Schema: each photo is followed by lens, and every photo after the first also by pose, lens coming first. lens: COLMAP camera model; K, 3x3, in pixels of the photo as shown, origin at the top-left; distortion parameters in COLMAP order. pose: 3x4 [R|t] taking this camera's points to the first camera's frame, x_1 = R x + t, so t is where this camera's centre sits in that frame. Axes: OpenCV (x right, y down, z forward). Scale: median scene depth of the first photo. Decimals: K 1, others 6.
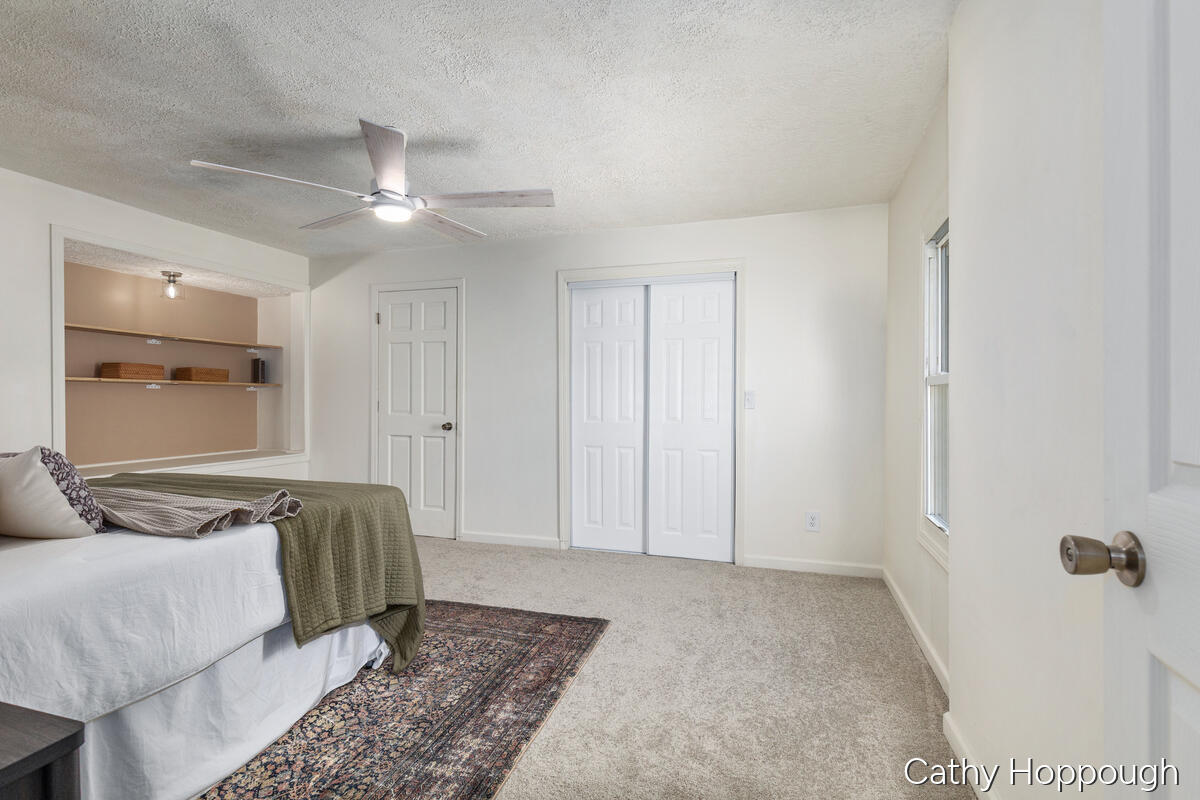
lens RADIAL K [[546.8, 0, 604.7], [0, 546.8, 397.6], [0, 0, 1]] dist [0.003494, -0.001383]
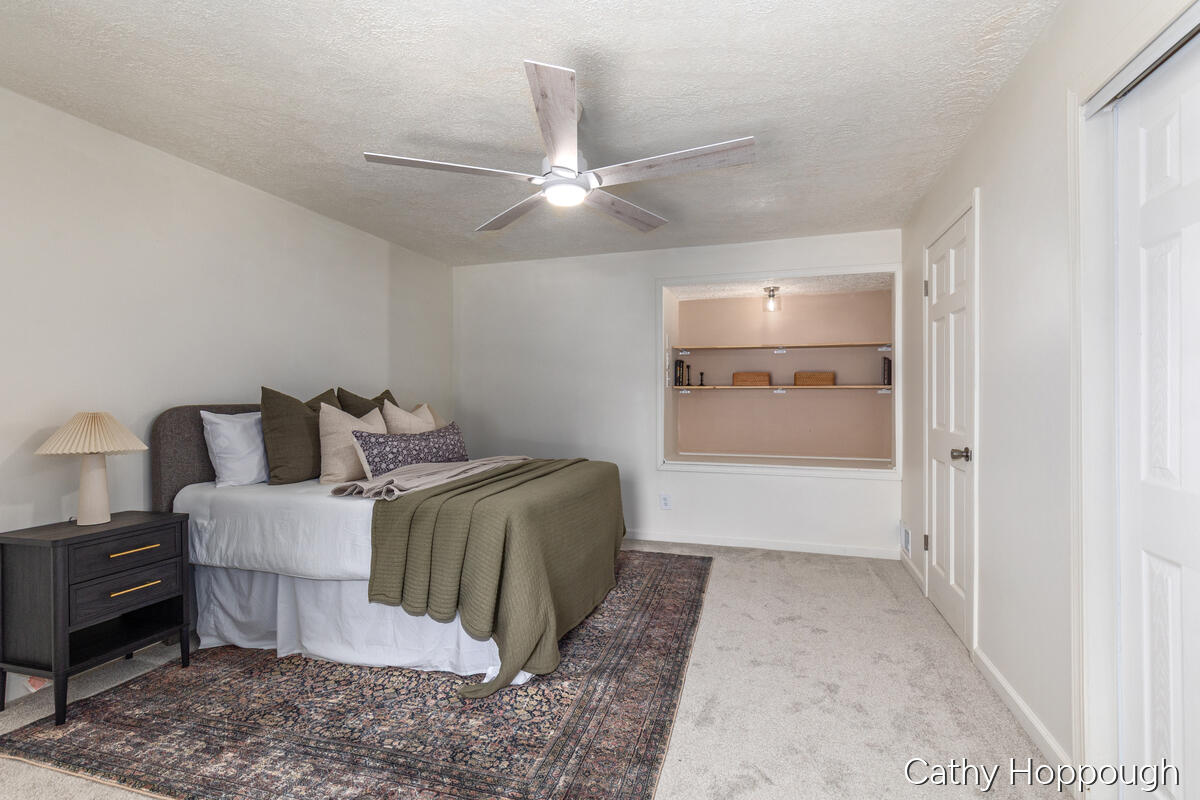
lens RADIAL K [[546.8, 0, 603.8], [0, 546.8, 400.5], [0, 0, 1]] dist [0.003494, -0.001383]
pose [[0.009455, 0.004433, -0.999945, 0.600907], [0.000865, 0.999990, 0.004442, -0.015114], [0.999955, -0.000907, 0.009451, 1.295451]]
